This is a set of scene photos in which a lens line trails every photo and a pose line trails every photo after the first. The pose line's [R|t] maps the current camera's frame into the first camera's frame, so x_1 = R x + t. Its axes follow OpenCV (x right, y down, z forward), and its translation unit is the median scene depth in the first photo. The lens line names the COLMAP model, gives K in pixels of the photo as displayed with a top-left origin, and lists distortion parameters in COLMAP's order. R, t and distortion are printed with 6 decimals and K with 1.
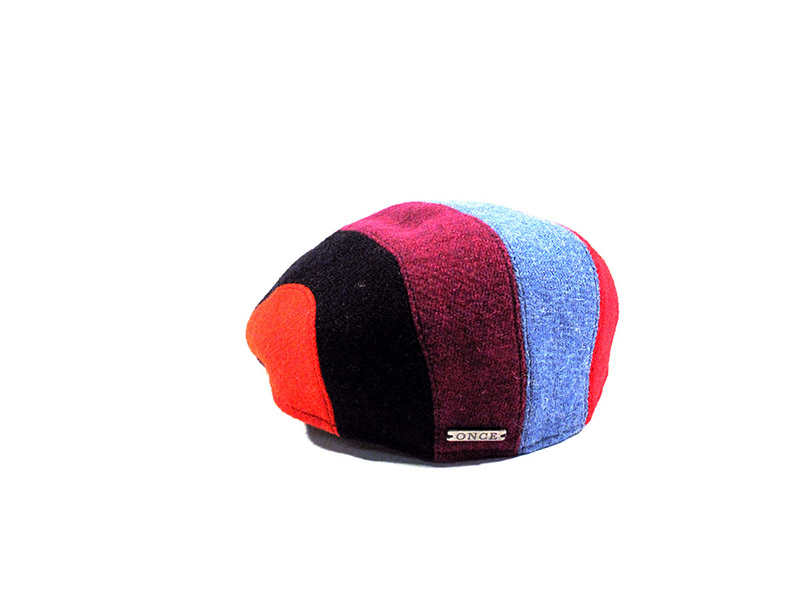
lens RADIAL K [[1126.8, 0, 400.0], [0, 1126.8, 300.0], [0, 0, 1]] dist [-0.019305, -0.010273]
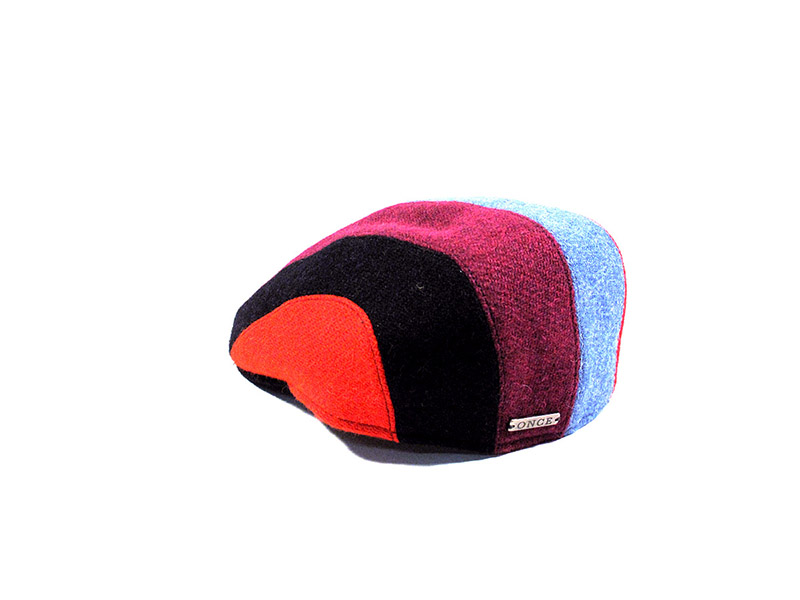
lens RADIAL K [[1126.8, 0, 400.0], [0, 1126.8, 300.0], [0, 0, 1]] dist [-0.019305, -0.010273]
pose [[0.954916, -0.104479, 0.277883, -0.325189], [0.104843, 0.994396, 0.013593, -0.017321], [-0.277746, 0.016154, 0.960519, 0.049455]]
